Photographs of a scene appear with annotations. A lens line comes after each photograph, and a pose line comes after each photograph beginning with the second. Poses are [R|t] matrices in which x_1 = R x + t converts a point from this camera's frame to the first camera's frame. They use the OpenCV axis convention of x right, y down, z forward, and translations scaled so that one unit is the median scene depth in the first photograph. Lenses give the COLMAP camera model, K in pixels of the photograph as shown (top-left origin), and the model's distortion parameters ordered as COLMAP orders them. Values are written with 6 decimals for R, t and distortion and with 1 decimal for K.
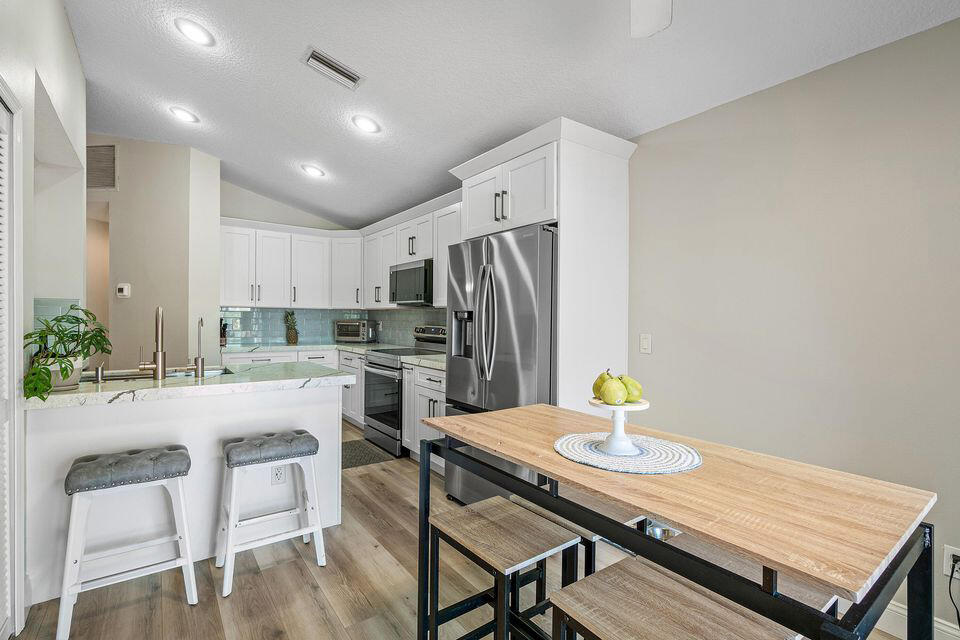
lens RADIAL K [[428.8, 0, 462.6], [0, 428.8, 321.2], [0, 0, 1]] dist [-0.003057, -0.000153]
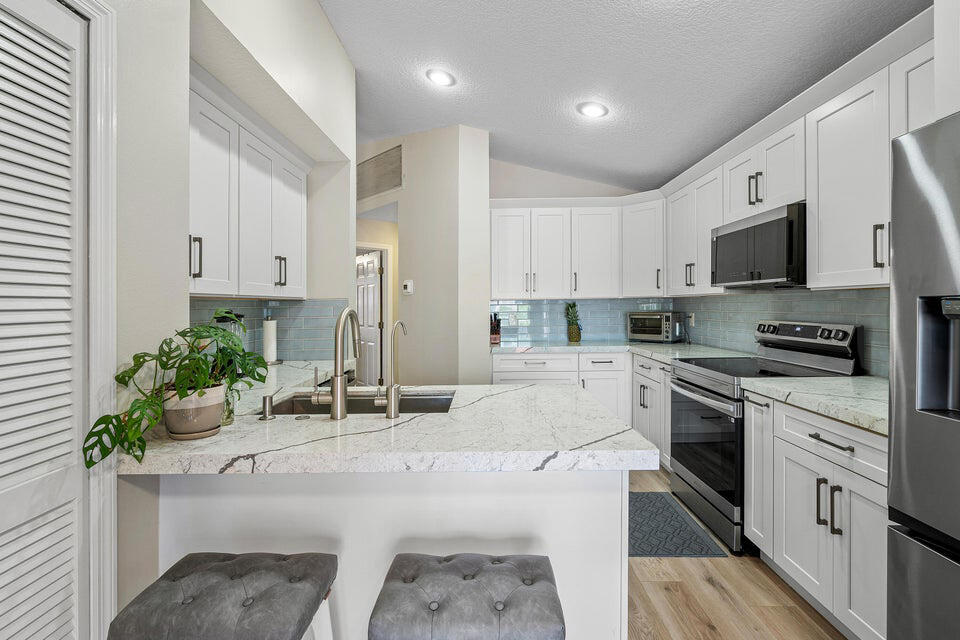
lens RADIAL K [[428.8, 0, 462.6], [0, 428.8, 321.2], [0, 0, 1]] dist [-0.003057, -0.000153]
pose [[0.785742, -0.000521, -0.618554, -0.068265], [0.017074, 0.999637, 0.020847, -0.010332], [0.618319, -0.026941, 0.785466, 0.270335]]
